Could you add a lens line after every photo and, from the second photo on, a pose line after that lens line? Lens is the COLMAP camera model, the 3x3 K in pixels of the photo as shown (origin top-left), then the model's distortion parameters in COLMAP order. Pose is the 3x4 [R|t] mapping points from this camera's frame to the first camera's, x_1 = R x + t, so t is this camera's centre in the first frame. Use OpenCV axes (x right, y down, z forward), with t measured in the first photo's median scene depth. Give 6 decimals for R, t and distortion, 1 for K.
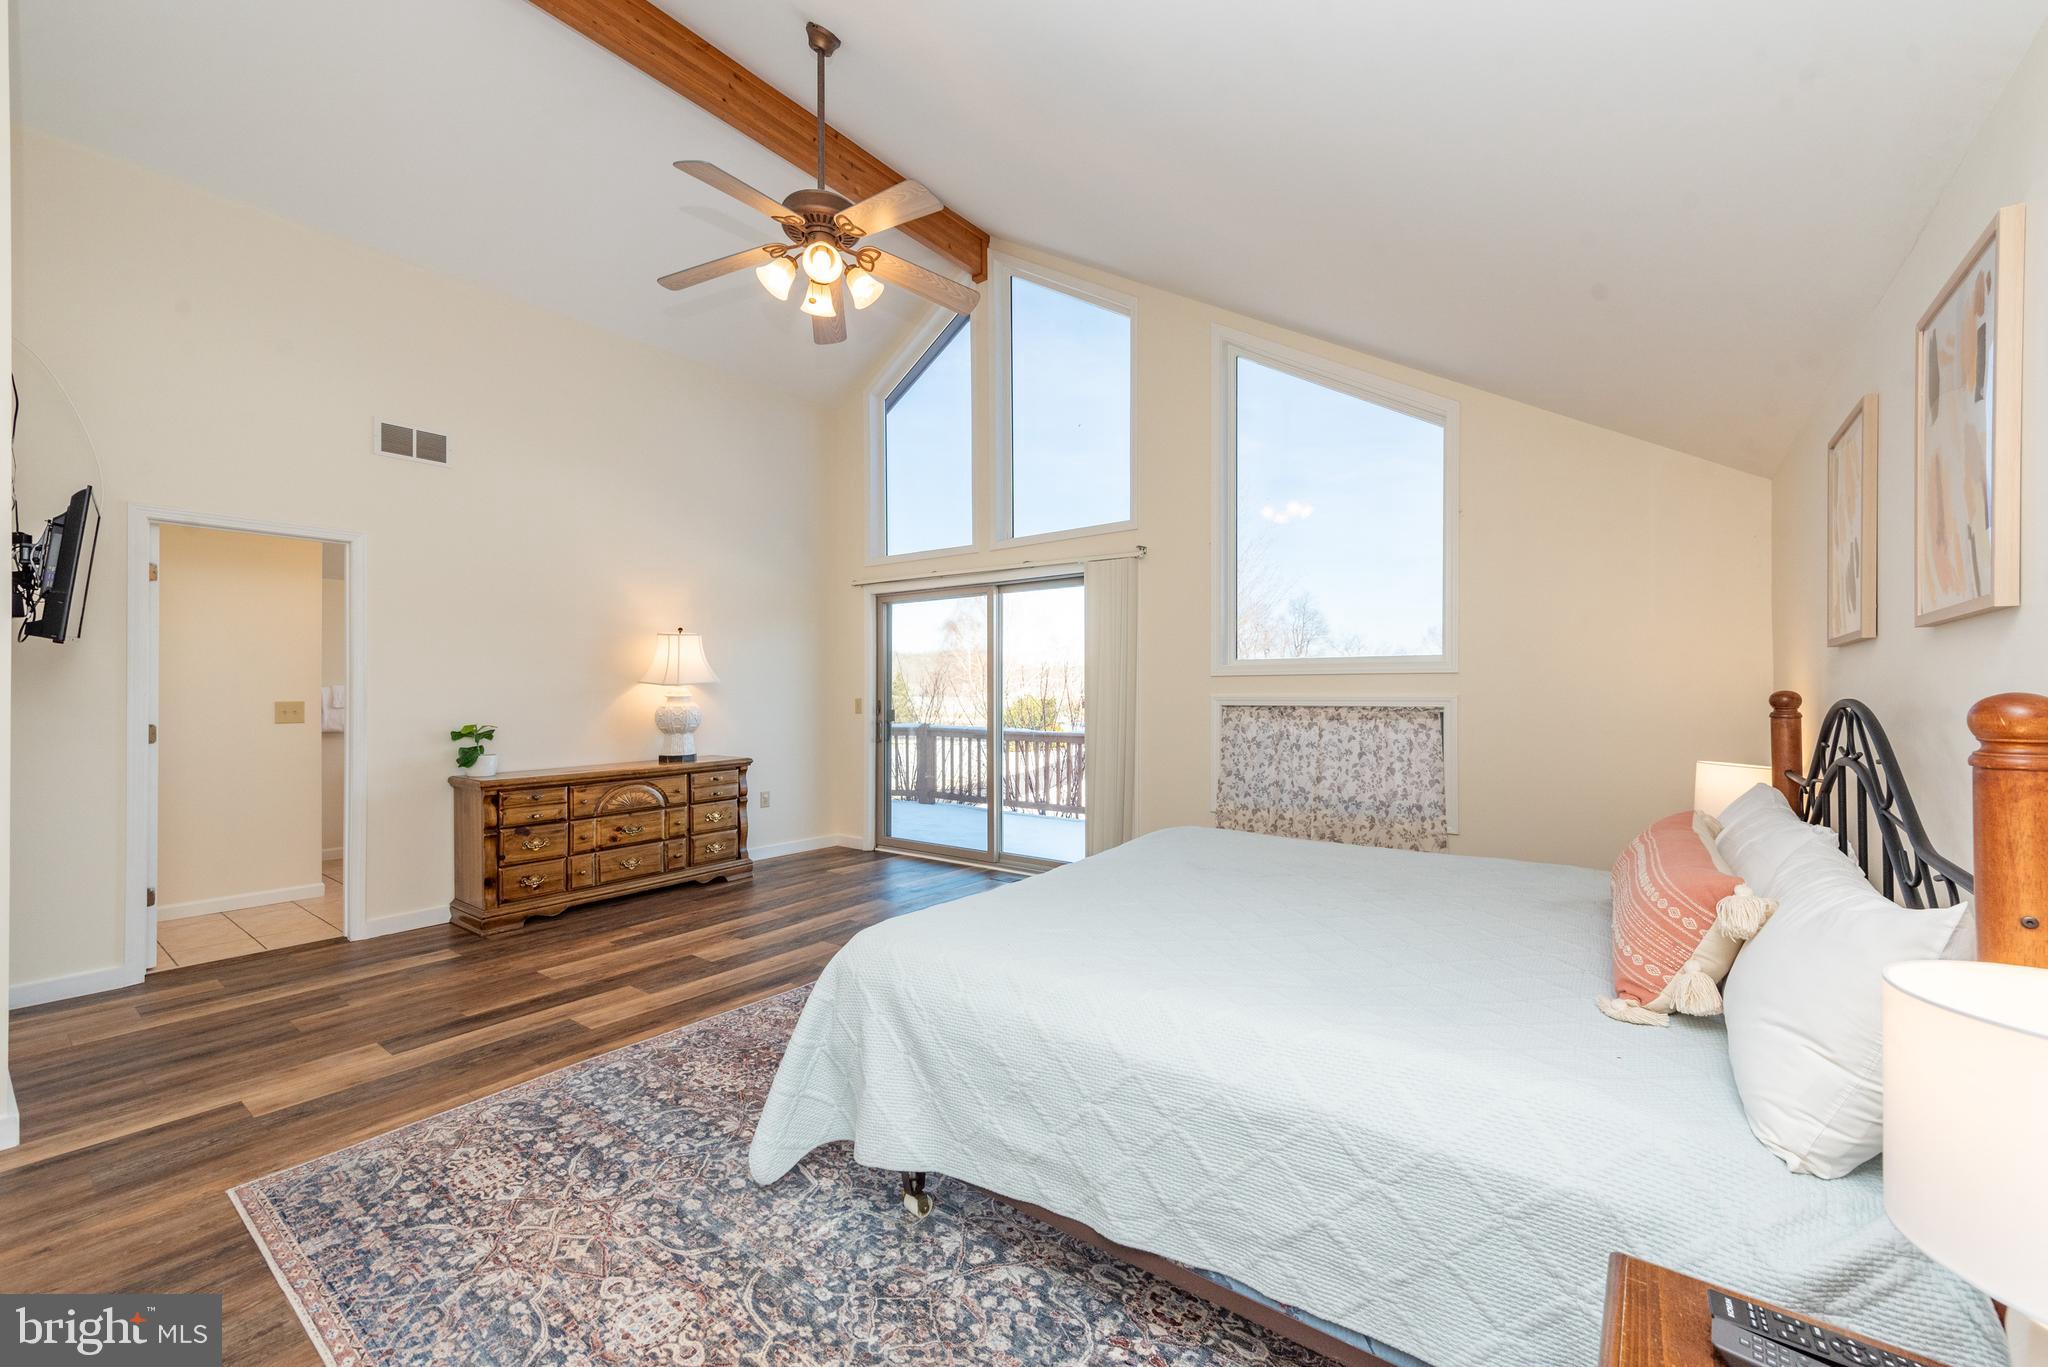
lens RADIAL K [[818.6, 0, 1009.2], [0, 818.6, 676.6], [0, 0, 1]] dist [0.017089, -0.005510]
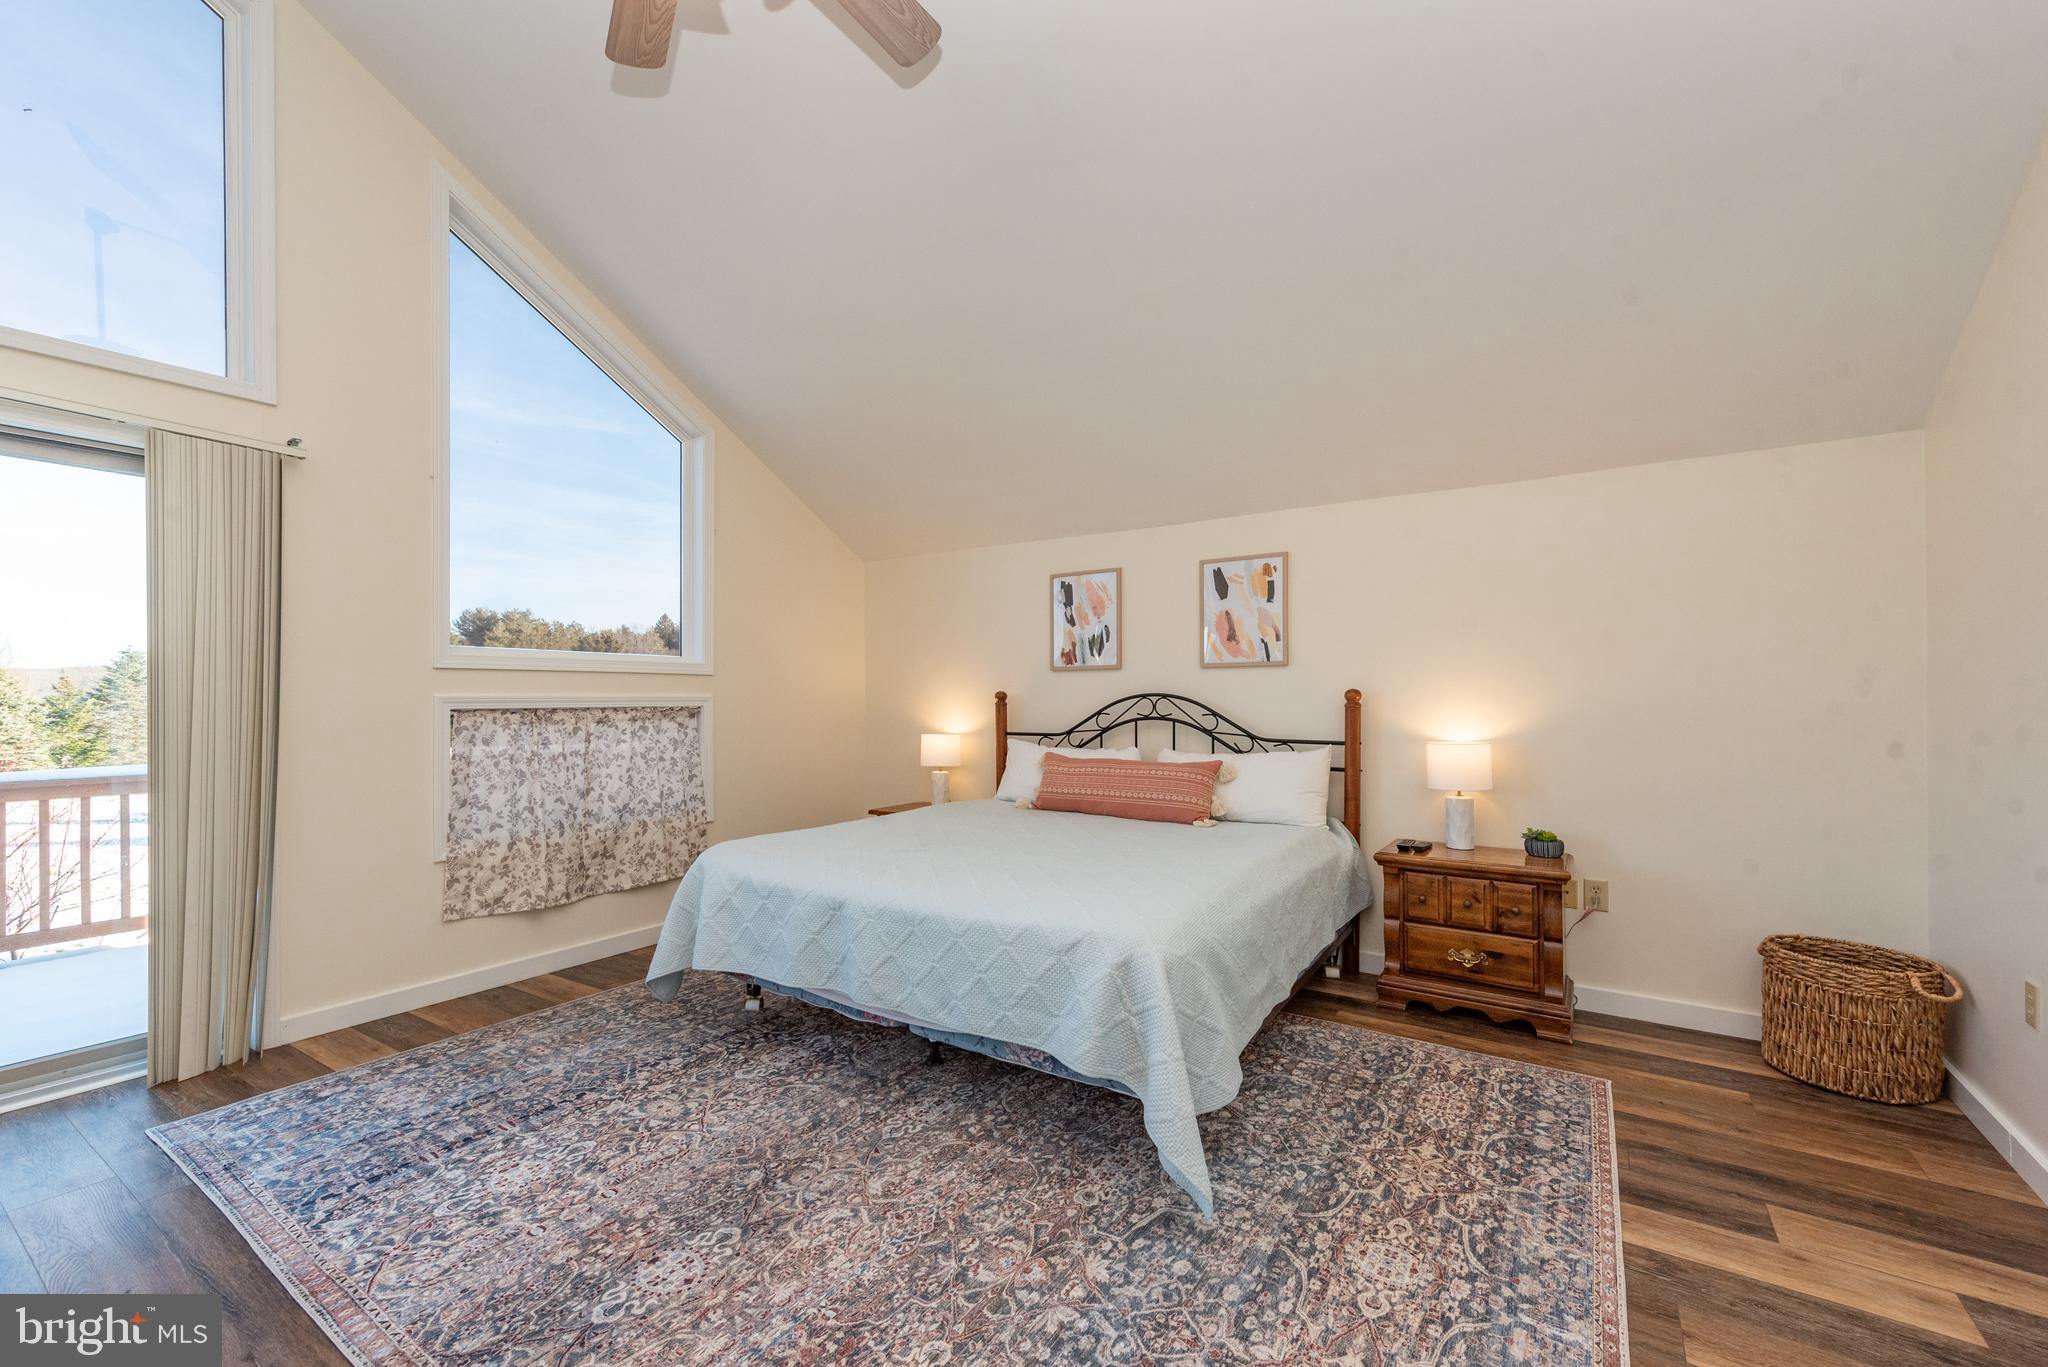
lens RADIAL K [[818.6, 0, 1064.4], [0, 818.6, 711.6], [0, 0, 1]] dist [0.017089, -0.005510]
pose [[-0.090978, -0.019155, 0.995669, -1.240187], [-0.014830, 0.999730, 0.017878, 0.037045], [-0.995742, -0.013139, -0.091237, 1.302822]]
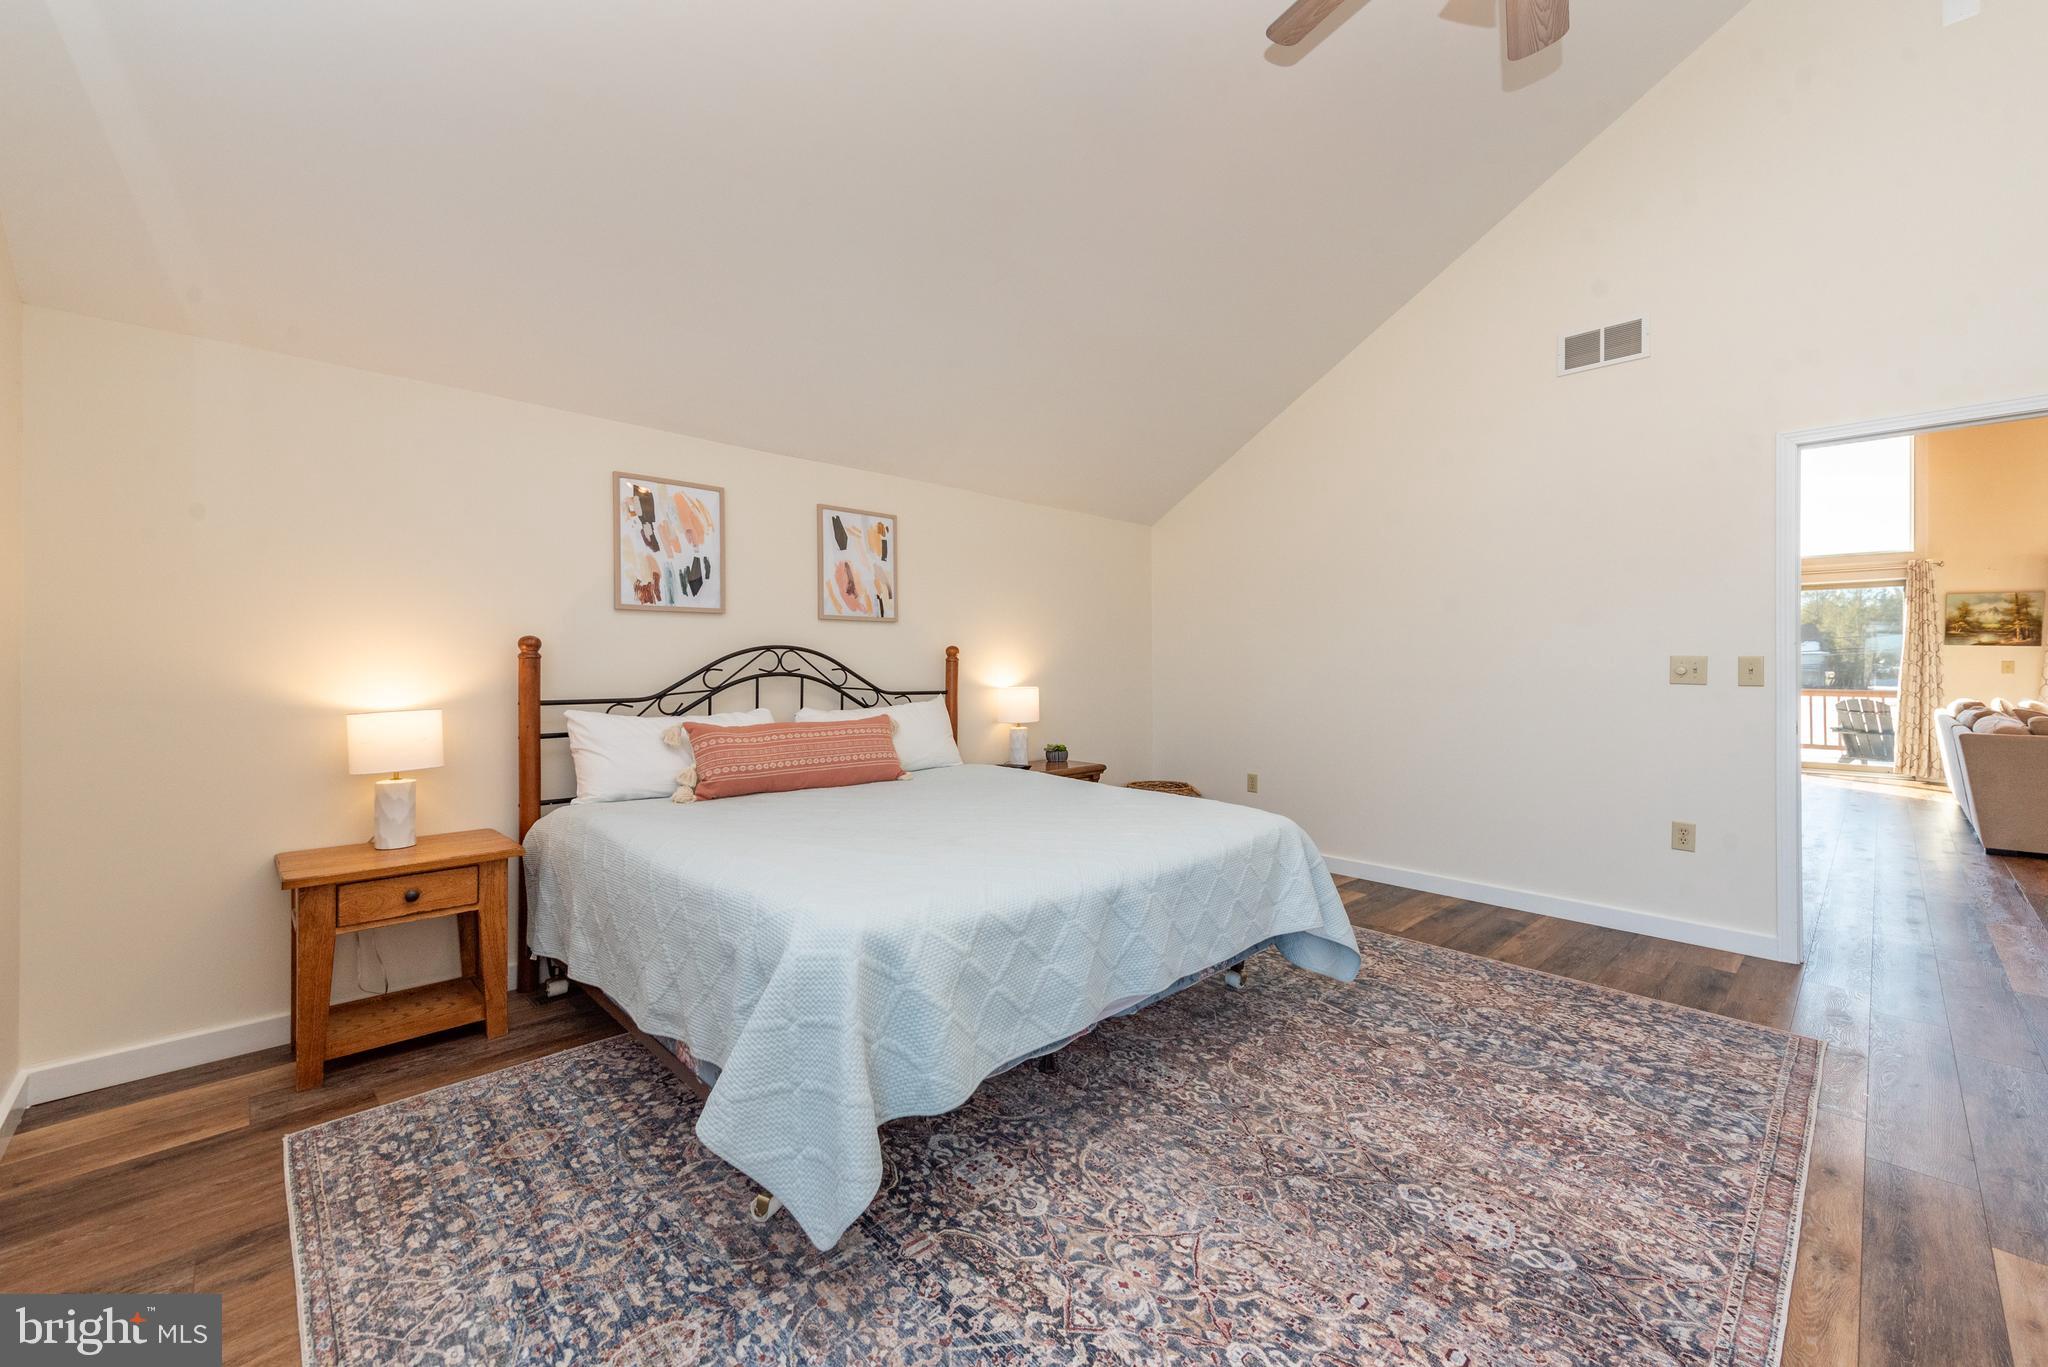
lens RADIAL K [[818.6, 0, 996.1], [0, 818.6, 675.2], [0, 0, 1]] dist [0.017089, -0.005510]
pose [[-0.986116, -0.005150, 0.165981, 0.073270], [-0.005971, 0.999972, -0.004448, 0.096904], [-0.165953, -0.005377, -0.986119, 2.616268]]
